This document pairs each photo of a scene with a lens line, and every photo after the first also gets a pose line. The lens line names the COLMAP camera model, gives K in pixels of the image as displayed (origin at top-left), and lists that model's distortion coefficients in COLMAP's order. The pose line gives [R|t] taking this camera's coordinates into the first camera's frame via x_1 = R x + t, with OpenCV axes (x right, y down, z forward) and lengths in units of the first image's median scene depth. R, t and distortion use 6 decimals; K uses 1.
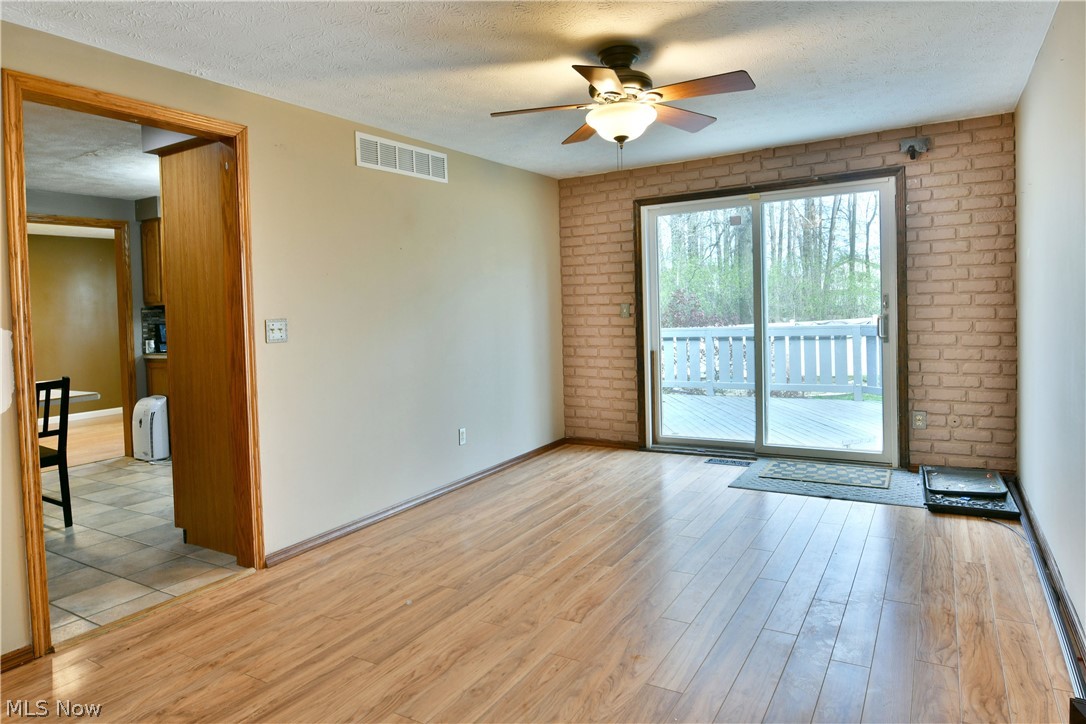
lens RADIAL K [[657.2, 0, 546.1], [0, 657.2, 357.5], [0, 0, 1]] dist [-0.011801, -0.003673]
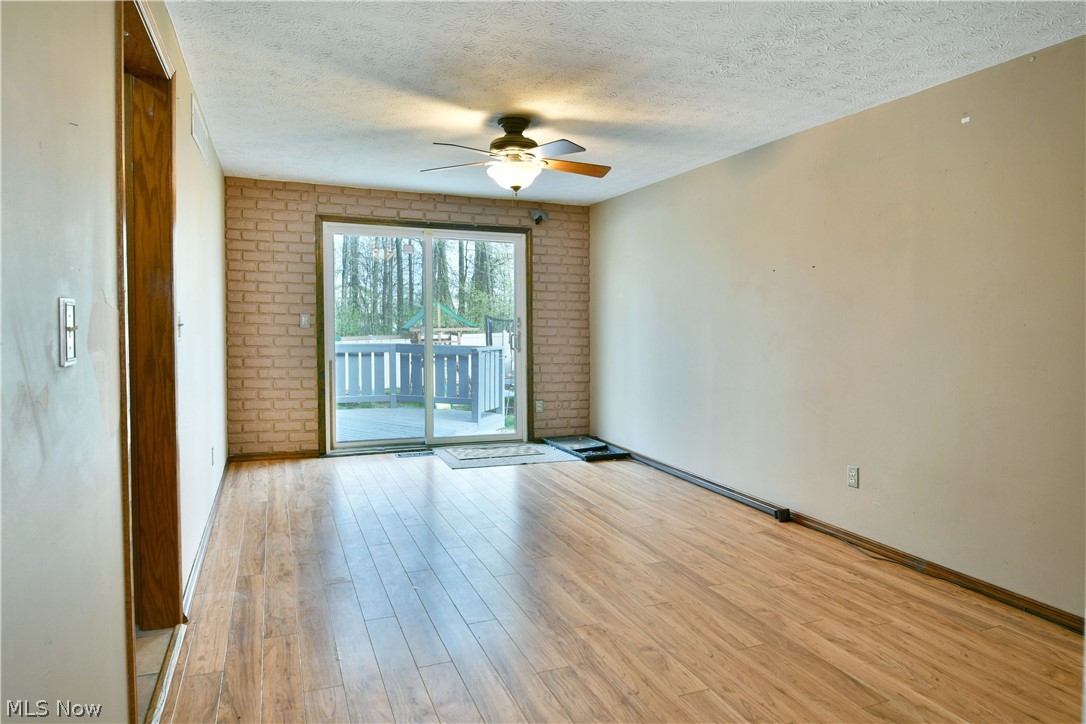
lens RADIAL K [[657.2, 0, 550.6], [0, 657.2, 361.9], [0, 0, 1]] dist [-0.011801, -0.003673]
pose [[0.604645, -0.004299, 0.796483, -0.580337], [0.025573, 0.999575, -0.014019, 0.019667], [-0.796084, 0.028846, 0.604498, 0.113721]]
